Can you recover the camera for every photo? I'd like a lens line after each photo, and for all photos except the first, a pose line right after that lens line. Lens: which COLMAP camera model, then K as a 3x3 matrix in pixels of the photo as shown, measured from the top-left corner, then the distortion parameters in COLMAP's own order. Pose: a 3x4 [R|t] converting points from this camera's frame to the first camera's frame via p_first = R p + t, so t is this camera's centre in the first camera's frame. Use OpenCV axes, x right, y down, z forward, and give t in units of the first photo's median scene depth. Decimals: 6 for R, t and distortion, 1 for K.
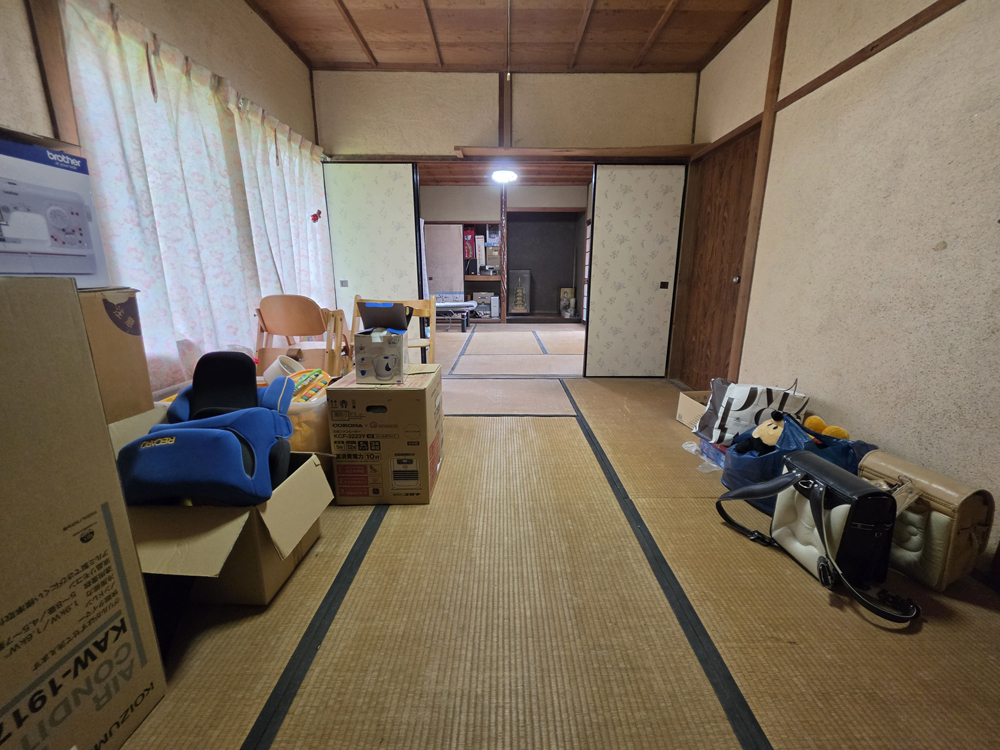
lens RADIAL K [[402.6, 0, 501.7], [0, 402.6, 370.1], [0, 0, 1]] dist [-0.000287, 0.000225]
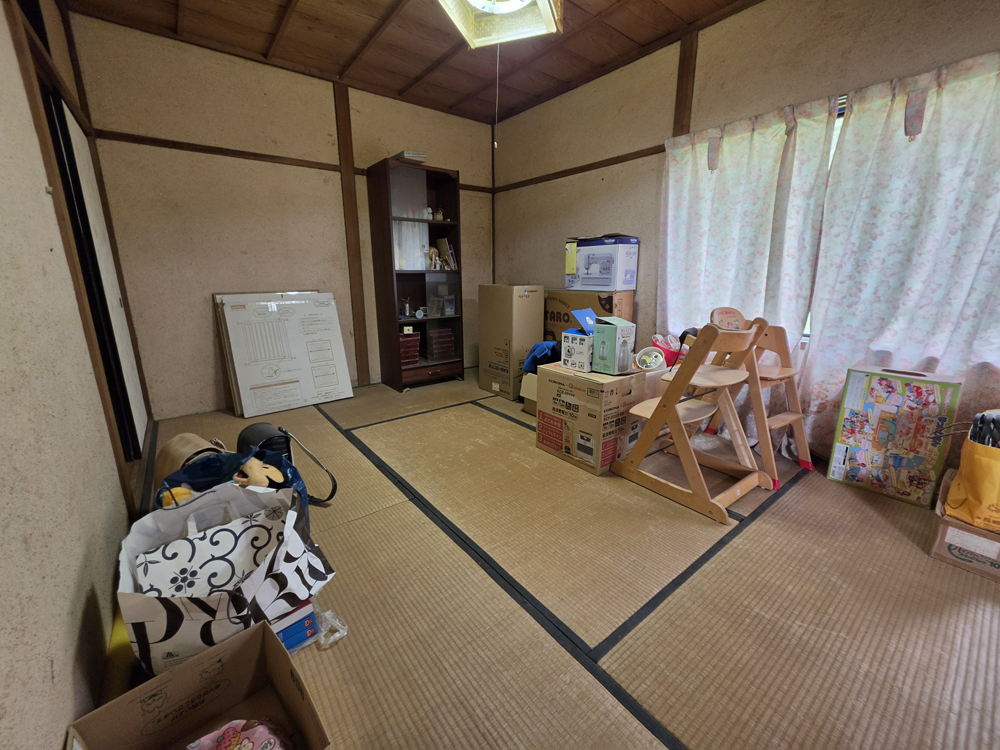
lens RADIAL K [[403.1, 0, 500.0], [0, 403.1, 375.0], [0, 0, 1]] dist [-0.013951, 0.000039]
pose [[-0.789540, 0.149434, -0.595228, 0.162839], [-0.141625, 0.899356, 0.413645, -0.105295], [0.597134, 0.410888, -0.688914, 0.396712]]
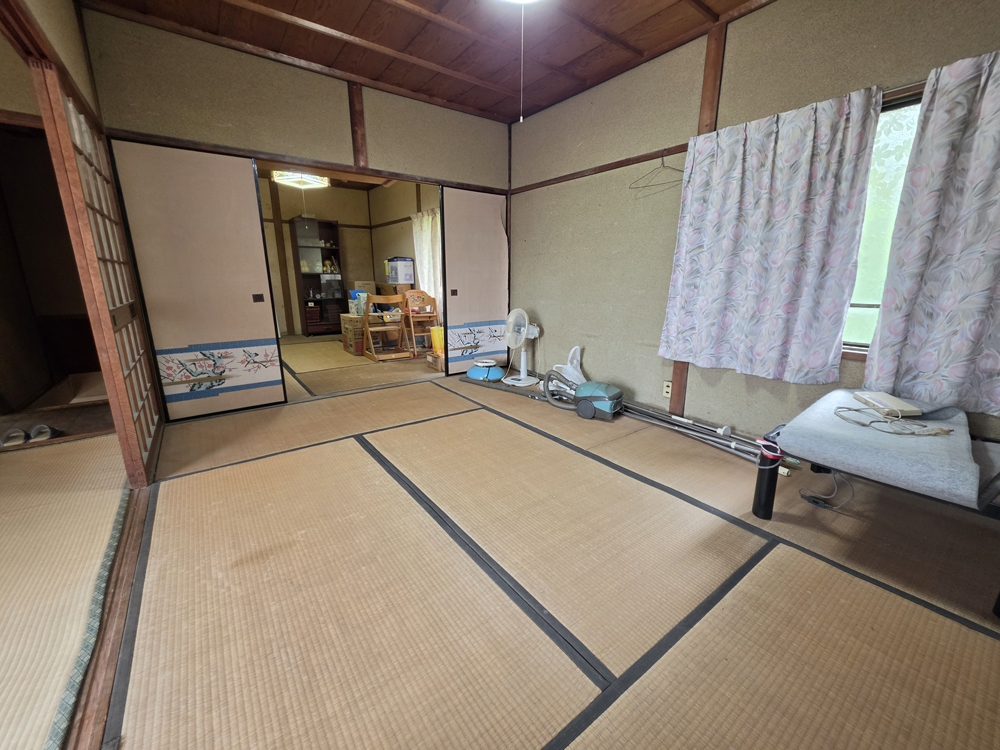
lens RADIAL K [[403.7, 0, 503.1], [0, 403.7, 372.0], [0, 0, 1]] dist [-0.000693, -0.000302]
pose [[-0.800034, 0.133709, -0.584866, 0.162715], [-0.145103, 0.902785, 0.404876, -0.229765], [0.582144, 0.408780, -0.702856, 0.918214]]
